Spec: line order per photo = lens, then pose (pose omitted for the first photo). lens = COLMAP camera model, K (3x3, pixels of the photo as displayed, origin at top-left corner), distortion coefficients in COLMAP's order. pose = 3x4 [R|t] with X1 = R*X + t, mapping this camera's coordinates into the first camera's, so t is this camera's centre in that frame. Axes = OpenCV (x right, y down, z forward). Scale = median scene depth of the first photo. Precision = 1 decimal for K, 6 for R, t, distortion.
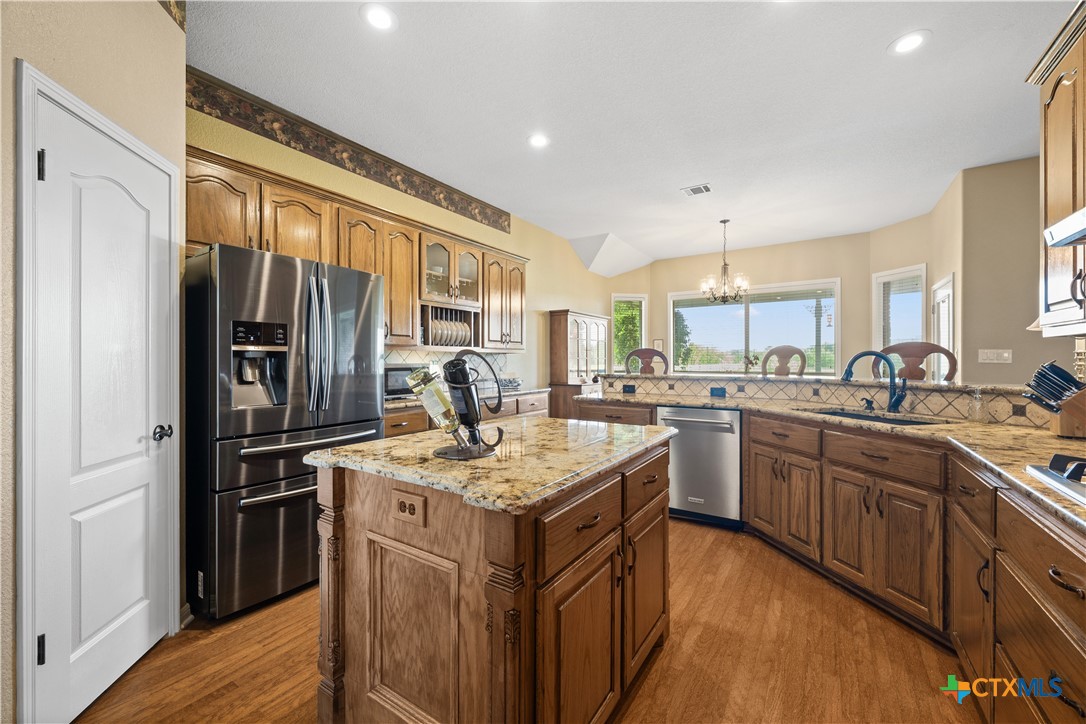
lens RADIAL K [[431.5, 0, 541.7], [0, 431.5, 359.3], [0, 0, 1]] dist [-0.000122, -0.000033]
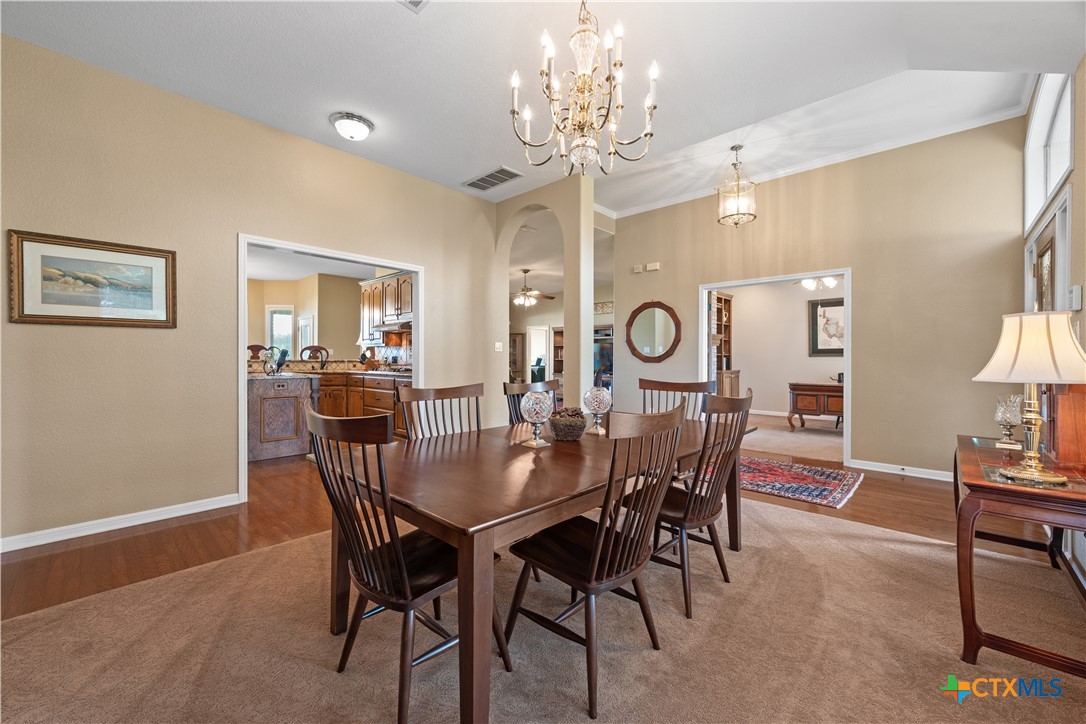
lens RADIAL K [[431.5, 0, 542.4], [0, 431.5, 357.0], [0, 0, 1]] dist [-0.000122, -0.000033]
pose [[0.170029, 0.002323, 0.985436, -2.012412], [-0.003586, 0.999992, -0.001738, 0.037974], [-0.985433, -0.003238, 0.170035, -1.081352]]
